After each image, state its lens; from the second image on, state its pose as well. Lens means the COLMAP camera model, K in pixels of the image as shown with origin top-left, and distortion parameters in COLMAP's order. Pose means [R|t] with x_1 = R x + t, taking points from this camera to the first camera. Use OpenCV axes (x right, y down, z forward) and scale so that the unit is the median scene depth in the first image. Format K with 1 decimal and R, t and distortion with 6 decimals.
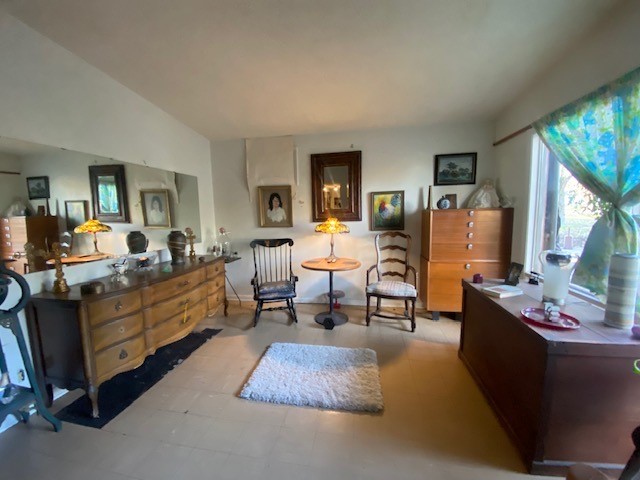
lens RADIAL K [[255.3, 0, 320.4], [0, 255.3, 238.6], [0, 0, 1]] dist [0.000650, -0.000327]
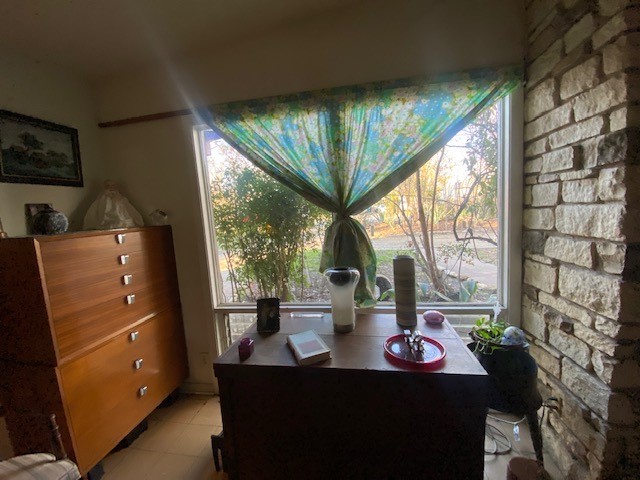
lens RADIAL K [[255.3, 0, 320.4], [0, 255.3, 238.6], [0, 0, 1]] dist [0.000650, -0.000327]
pose [[0.011275, -0.082894, 0.996495, 0.062524], [0.170166, 0.982181, 0.079778, -0.071254], [-0.985351, 0.168670, 0.025180, 0.588073]]
